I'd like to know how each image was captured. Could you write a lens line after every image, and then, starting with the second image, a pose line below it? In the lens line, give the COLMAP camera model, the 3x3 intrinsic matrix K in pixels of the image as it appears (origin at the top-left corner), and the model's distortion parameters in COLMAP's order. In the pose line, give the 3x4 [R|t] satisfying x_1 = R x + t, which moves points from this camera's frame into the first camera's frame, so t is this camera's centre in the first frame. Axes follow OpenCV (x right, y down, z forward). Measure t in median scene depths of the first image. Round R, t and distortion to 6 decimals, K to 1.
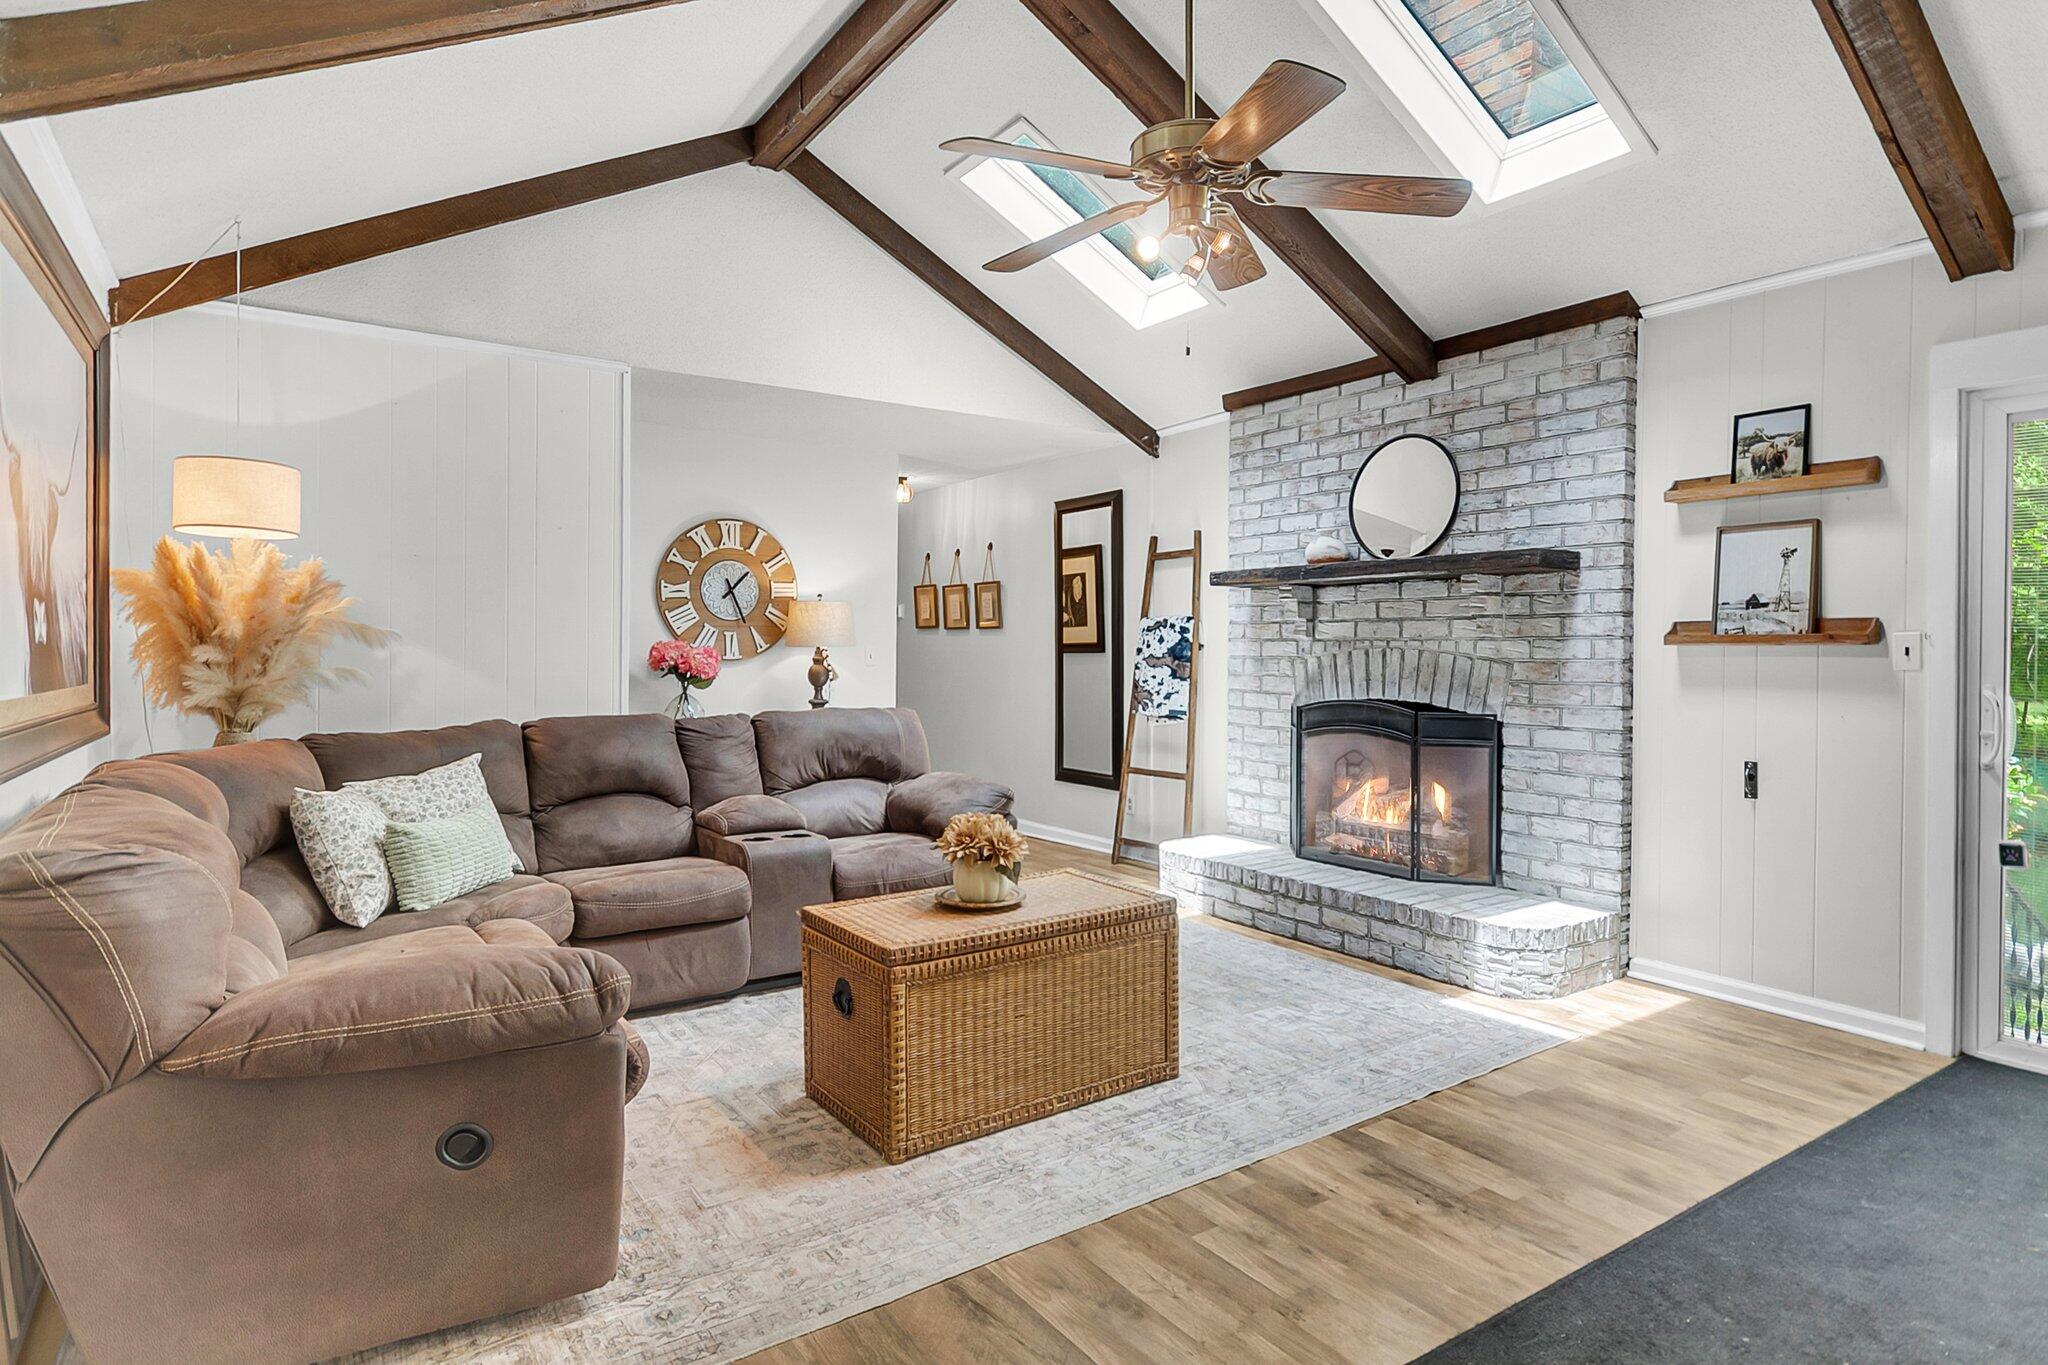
lens RADIAL K [[1076.3, 0, 1023.8], [0, 1076.3, 651.9], [0, 0, 1]] dist [0.002253, 0.000317]
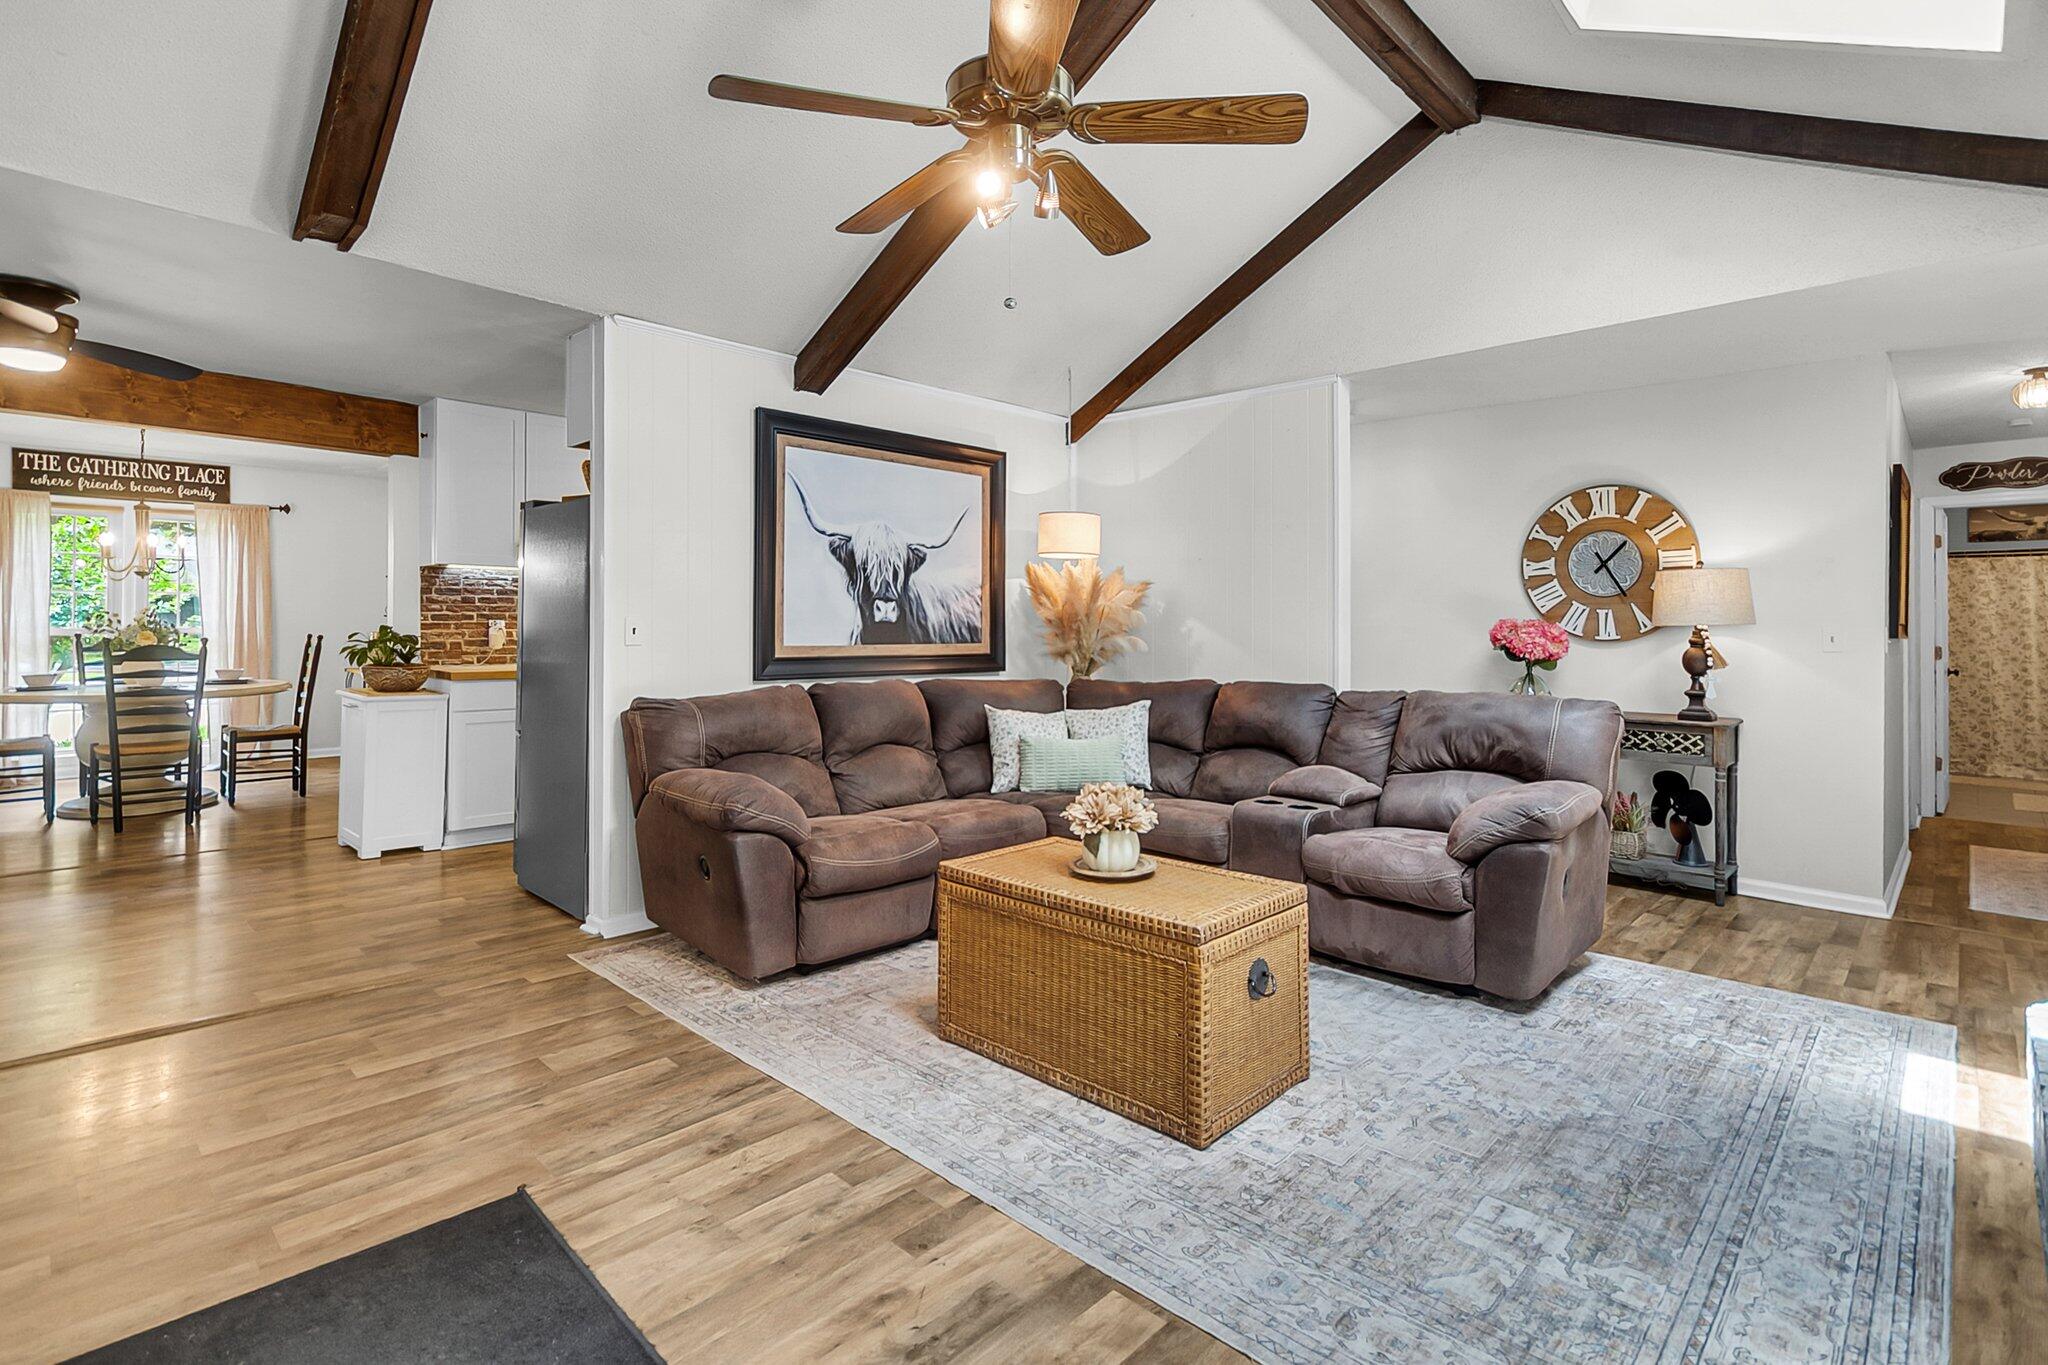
lens RADIAL K [[982.6, 0, 1061.3], [0, 982.6, 617.5], [0, 0, 1]] dist [0.001872, 0.000653]
pose [[0.224858, -0.009390, -0.974346, 0.784003], [-0.009066, 0.999890, -0.011729, 0.003008], [0.974349, 0.011471, 0.224748, 0.674478]]
